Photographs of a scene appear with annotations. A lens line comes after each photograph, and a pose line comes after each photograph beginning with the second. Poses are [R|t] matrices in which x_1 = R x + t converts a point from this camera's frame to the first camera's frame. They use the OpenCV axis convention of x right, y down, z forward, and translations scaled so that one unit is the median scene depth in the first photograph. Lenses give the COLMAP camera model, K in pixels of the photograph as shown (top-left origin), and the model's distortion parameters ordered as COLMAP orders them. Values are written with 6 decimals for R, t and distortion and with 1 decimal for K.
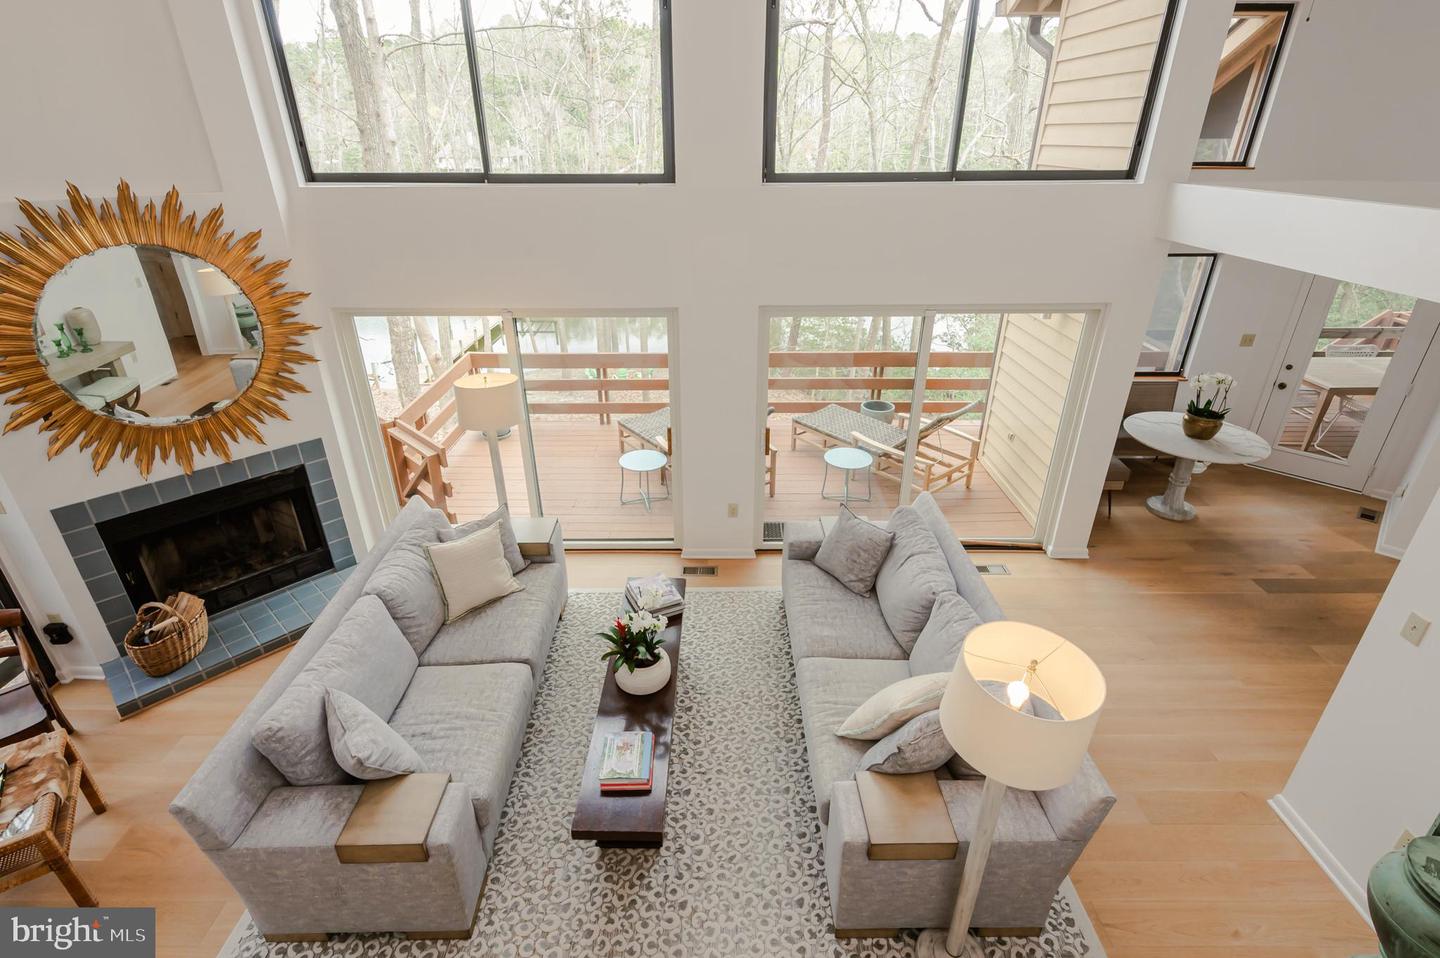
lens RADIAL K [[678.8, 0, 717.8], [0, 678.8, 474.3], [0, 0, 1]] dist [-0.004758, -0.000287]
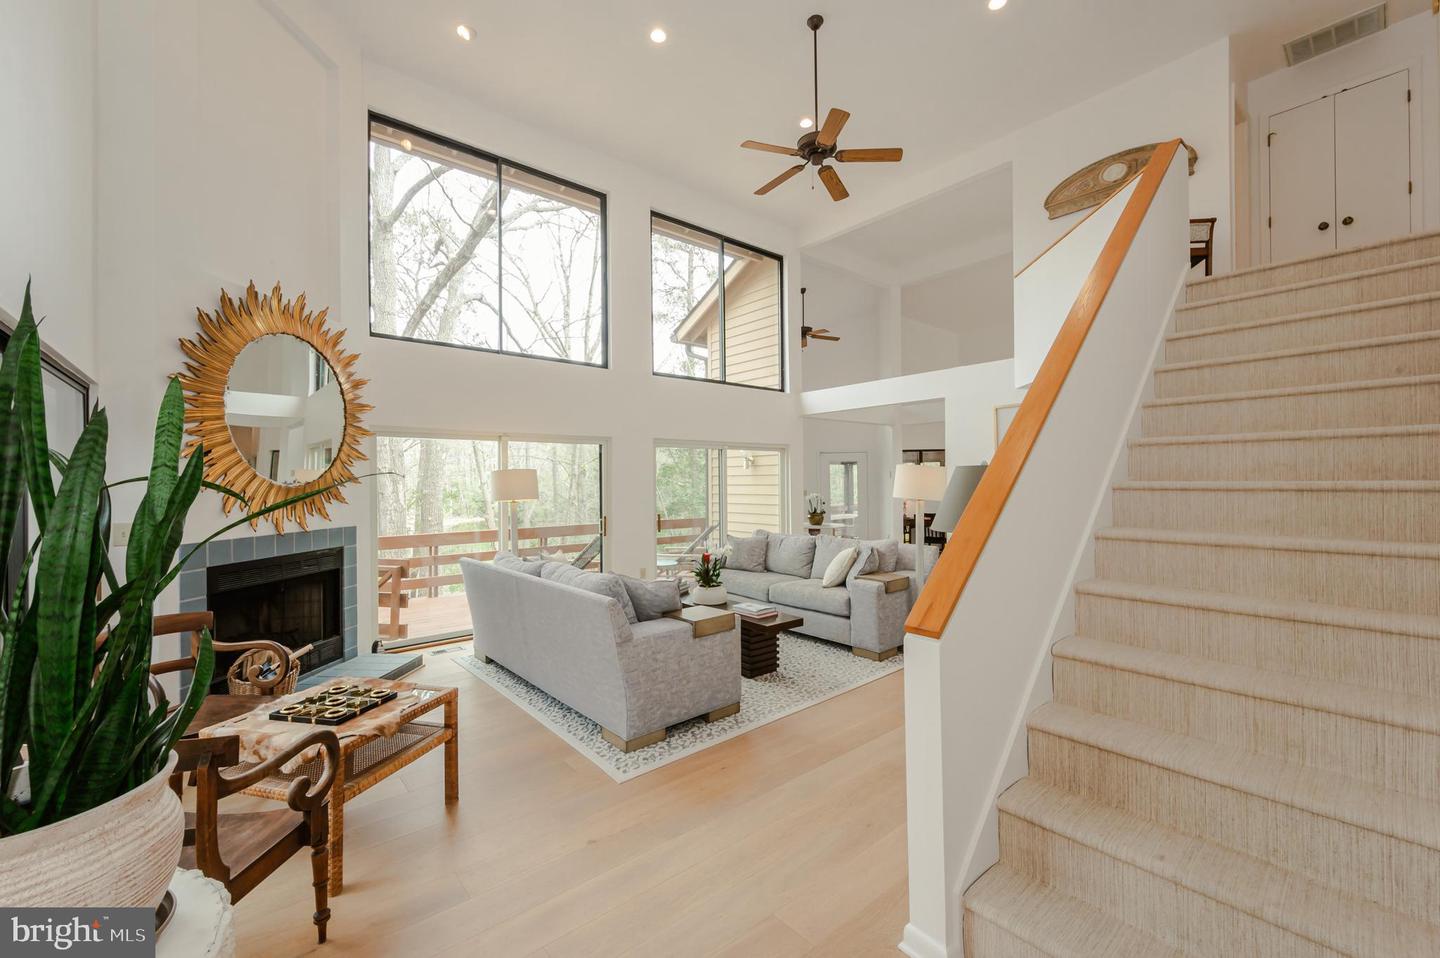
lens RADIAL K [[574.7, 0, 706.3], [0, 574.7, 482.2], [0, 0, 1]] dist [-0.001884, 0.000401]
pose [[0.771990, -0.000956, 0.635634, -0.852933], [0.285388, 0.894062, -0.345264, 0.443637], [-0.567967, 0.447942, 0.690479, -0.057321]]
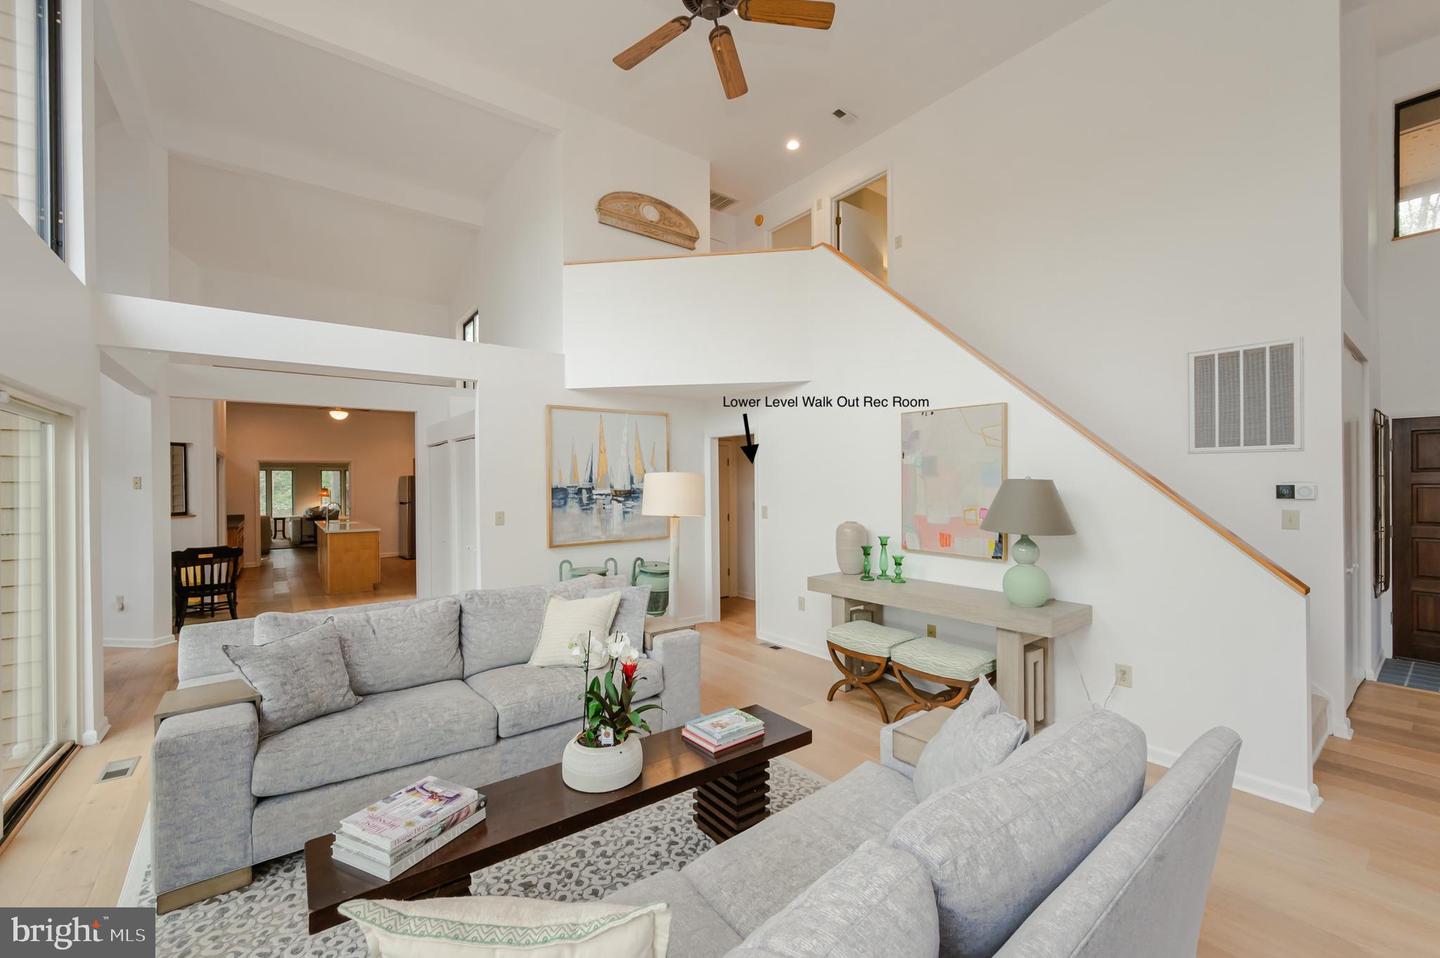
lens RADIAL K [[574.7, 0, 711.7], [0, 574.7, 476.2], [0, 0, 1]] dist [-0.001884, 0.000401]
pose [[-0.601499, 0.006684, 0.798846, -0.558668], [0.358387, 0.895952, 0.262354, -0.088630], [-0.713973, 0.444101, -0.541309, 0.944478]]
